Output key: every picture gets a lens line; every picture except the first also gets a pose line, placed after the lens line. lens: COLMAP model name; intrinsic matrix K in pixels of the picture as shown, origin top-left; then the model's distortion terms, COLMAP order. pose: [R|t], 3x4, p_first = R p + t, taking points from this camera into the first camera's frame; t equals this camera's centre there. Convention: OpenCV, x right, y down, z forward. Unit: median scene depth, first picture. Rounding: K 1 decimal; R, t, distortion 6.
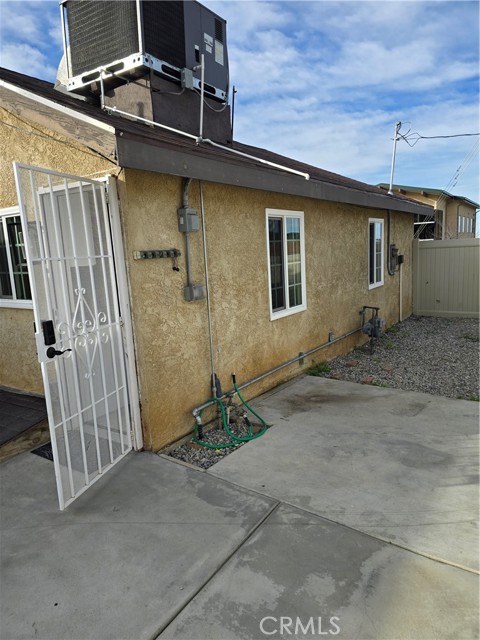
lens RADIAL K [[426.5, 0, 238.6], [0, 426.5, 319.7], [0, 0, 1]] dist [0.073648, -0.061334]
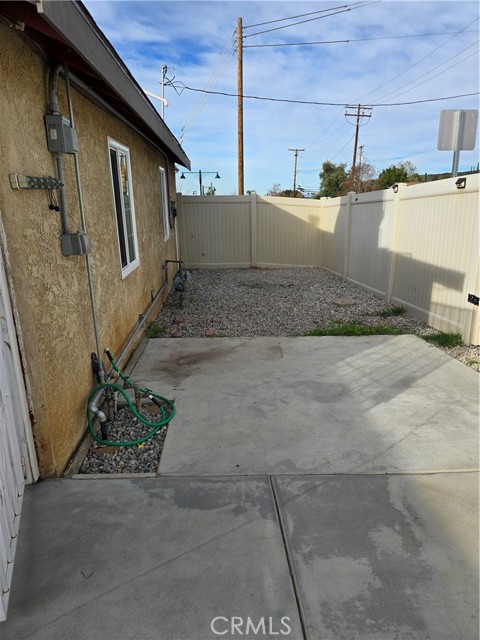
lens RADIAL K [[424.7, 0, 239.5], [0, 424.7, 317.5], [0, 0, 1]] dist [0.068875, -0.061366]
pose [[0.783213, -0.125729, 0.608908, -0.345068], [0.069180, 0.990882, 0.115617, -0.006185], [-0.617893, -0.048429, 0.784770, 0.275933]]
